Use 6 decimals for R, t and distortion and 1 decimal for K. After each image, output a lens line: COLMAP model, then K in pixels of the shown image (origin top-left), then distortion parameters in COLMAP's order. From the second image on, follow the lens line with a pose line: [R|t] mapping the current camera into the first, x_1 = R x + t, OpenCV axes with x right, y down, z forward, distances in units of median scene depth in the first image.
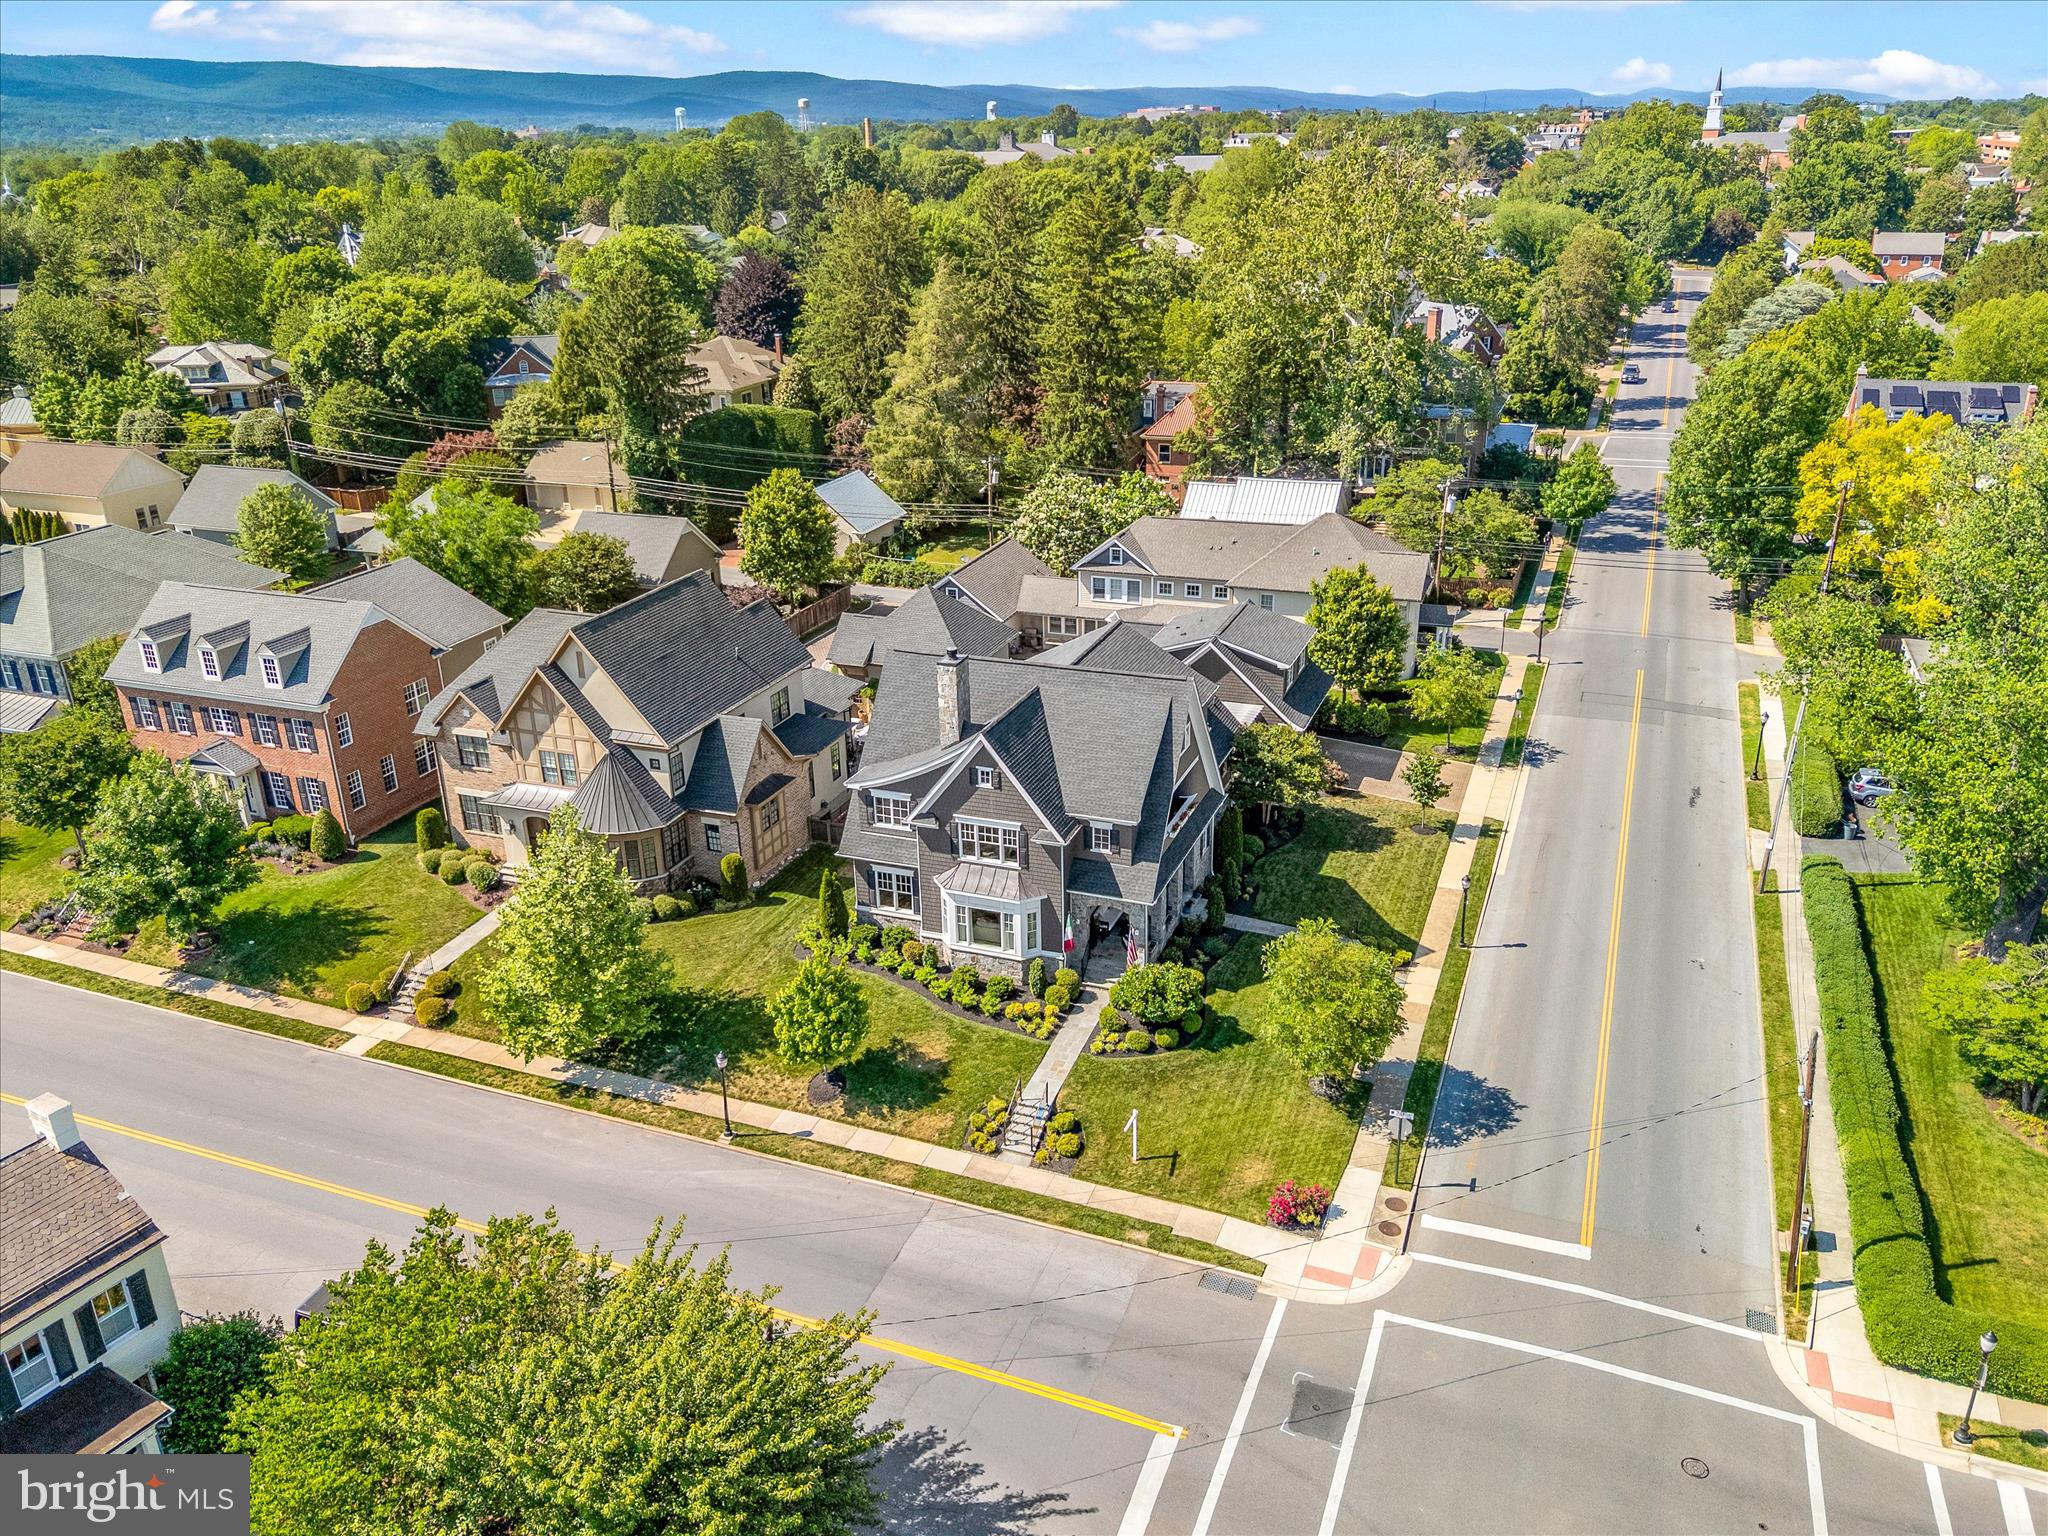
lens RADIAL K [[1533.2, 0, 1020.0], [0, 1533.2, 774.1], [0, 0, 1]] dist [0.060075, -0.058685]
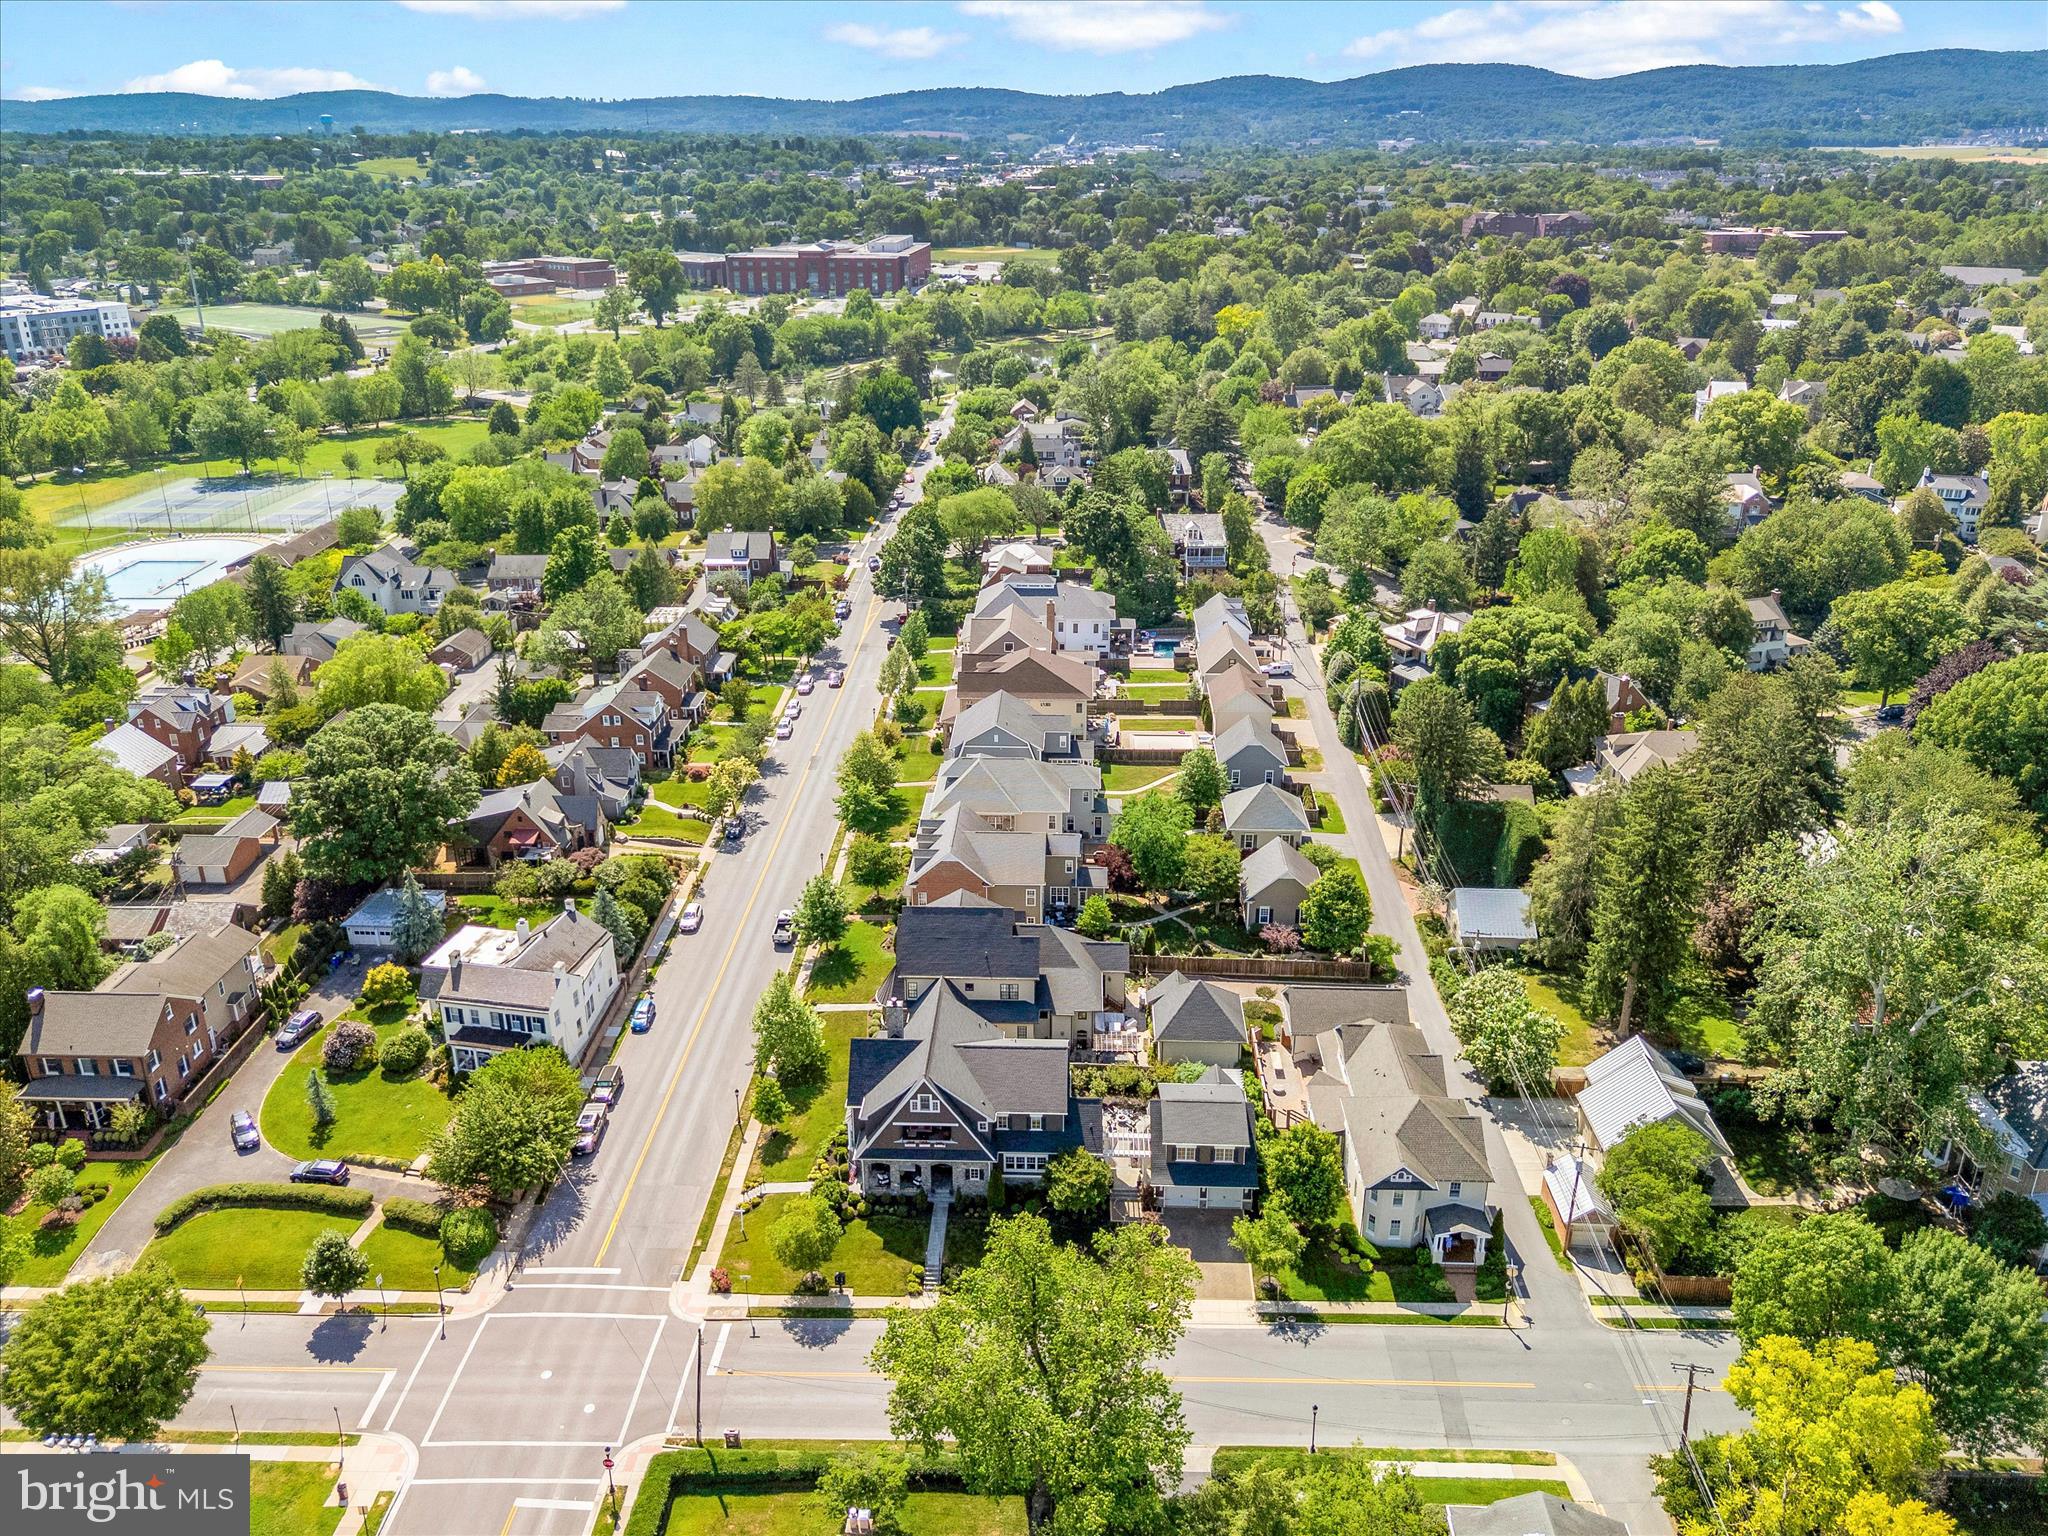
lens RADIAL K [[1533.2, 0, 1042.6], [0, 1533.2, 767.6], [0, 0, 1]] dist [0.060075, -0.058685]
pose [[0.341535, 0.383851, -0.857911, 1.525873], [-0.374006, 0.892921, 0.250624, -0.870957], [0.862249, 0.235267, 0.448526, 0.155927]]
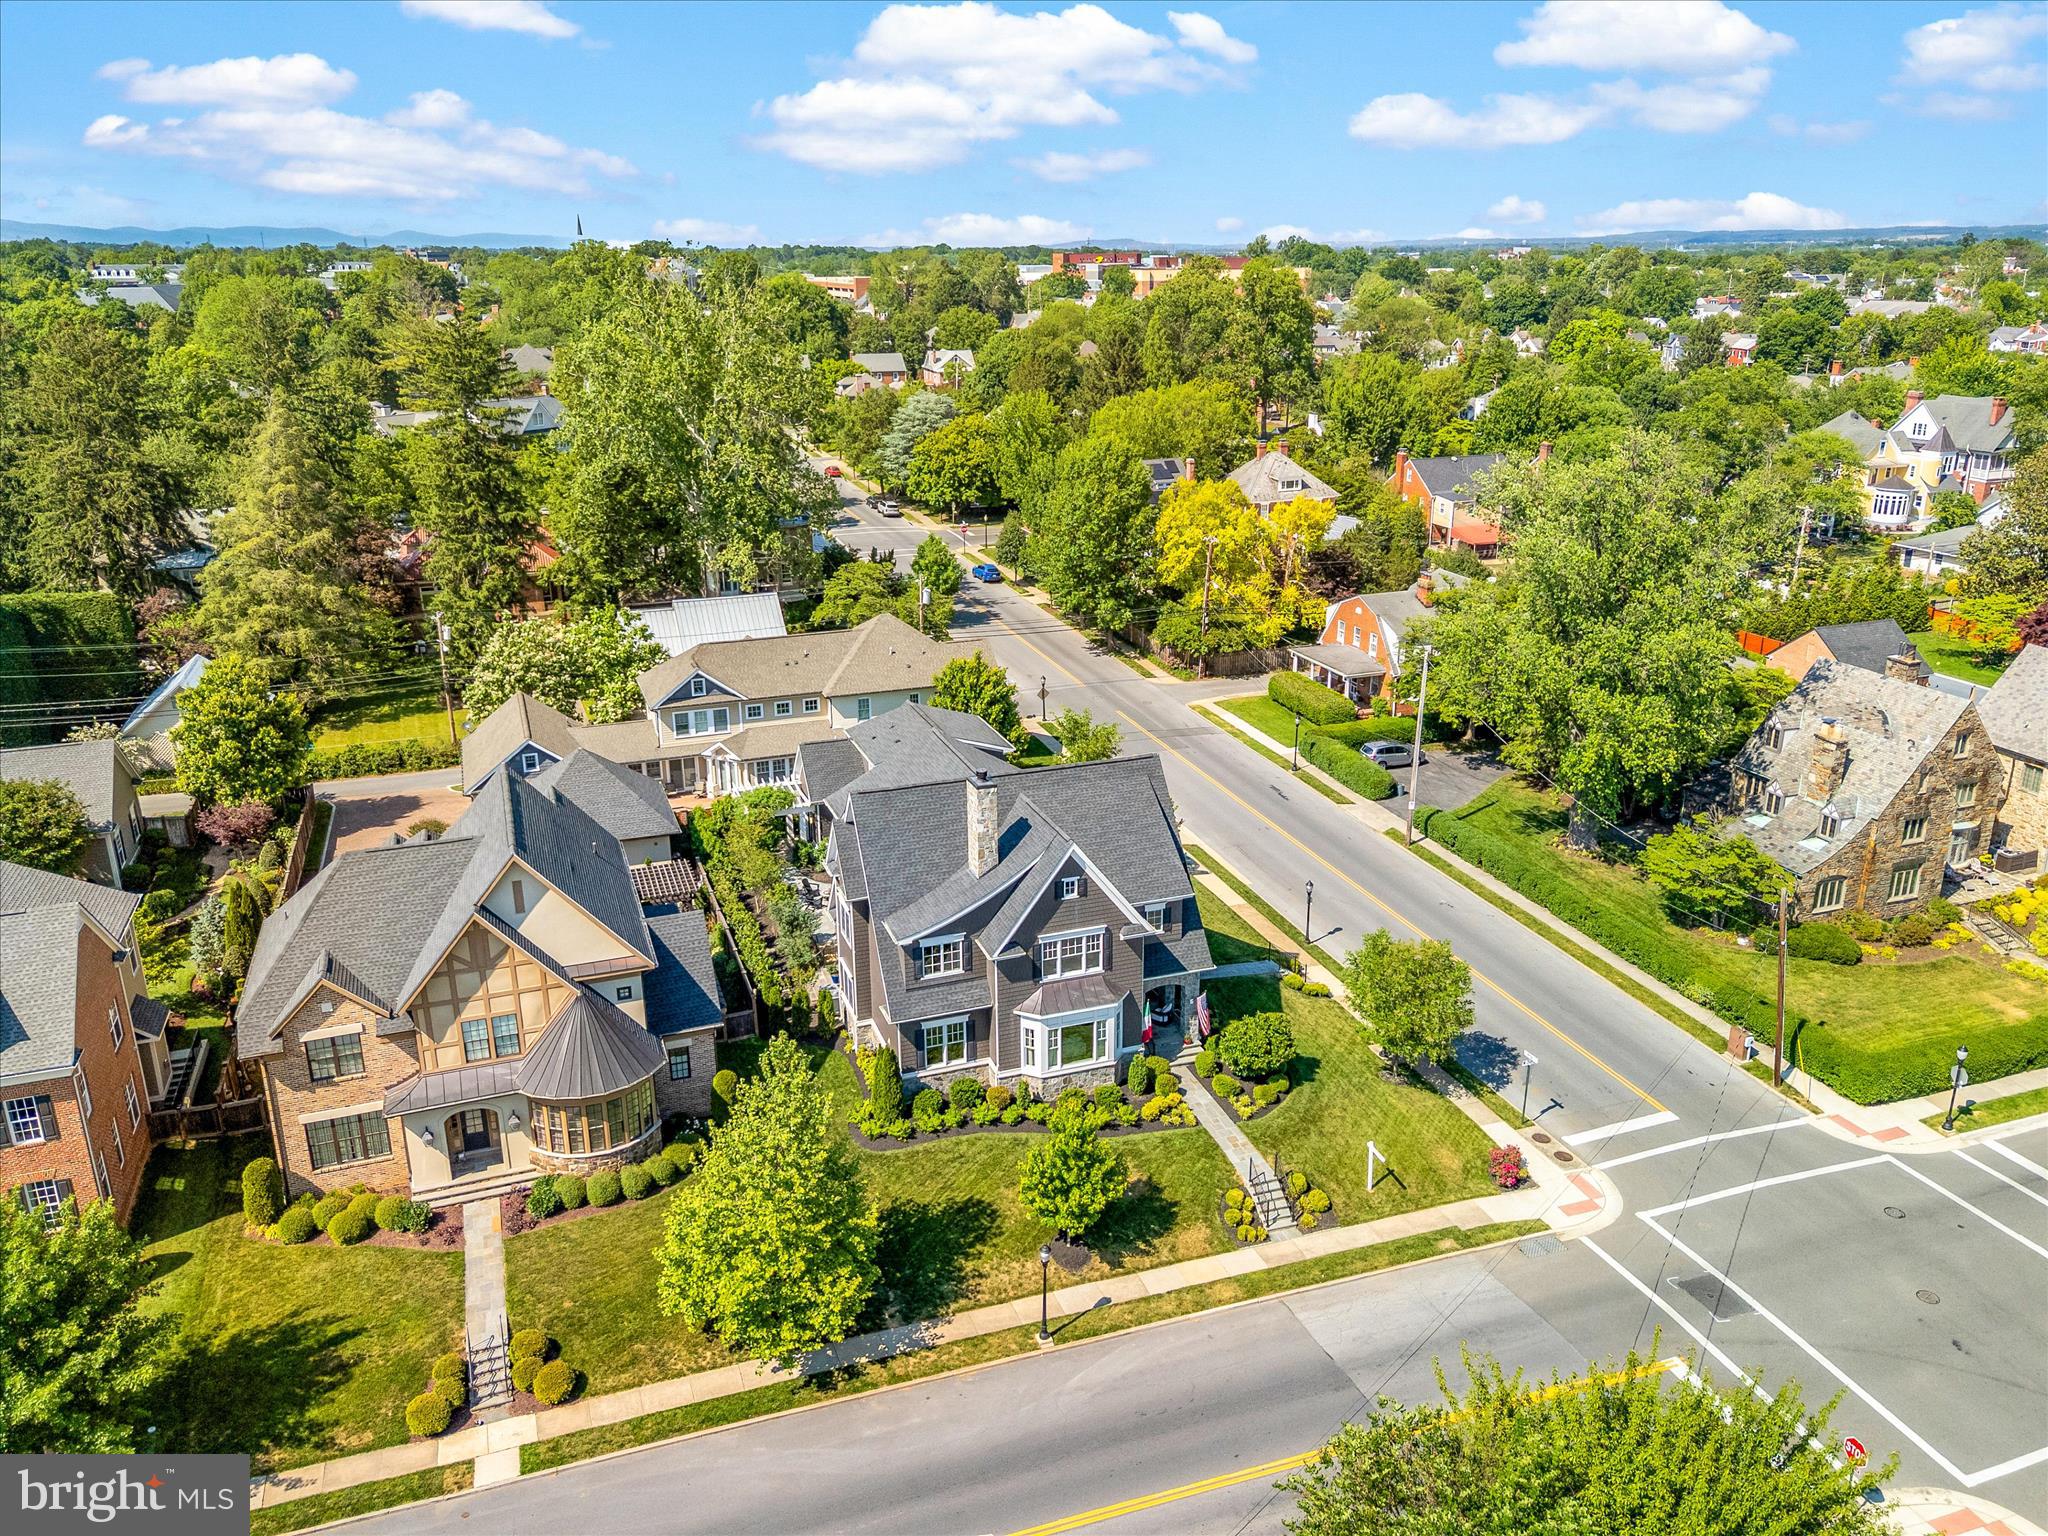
lens RADIAL K [[1533.2, 0, 996.0], [0, 1533.2, 750.0], [0, 0, 1]] dist [0.060075, -0.058685]
pose [[0.758762, -0.188858, 0.623388, -0.575840], [0.245090, 0.969489, -0.004603, -0.080128], [-0.603499, 0.156279, 0.781899, 0.217855]]
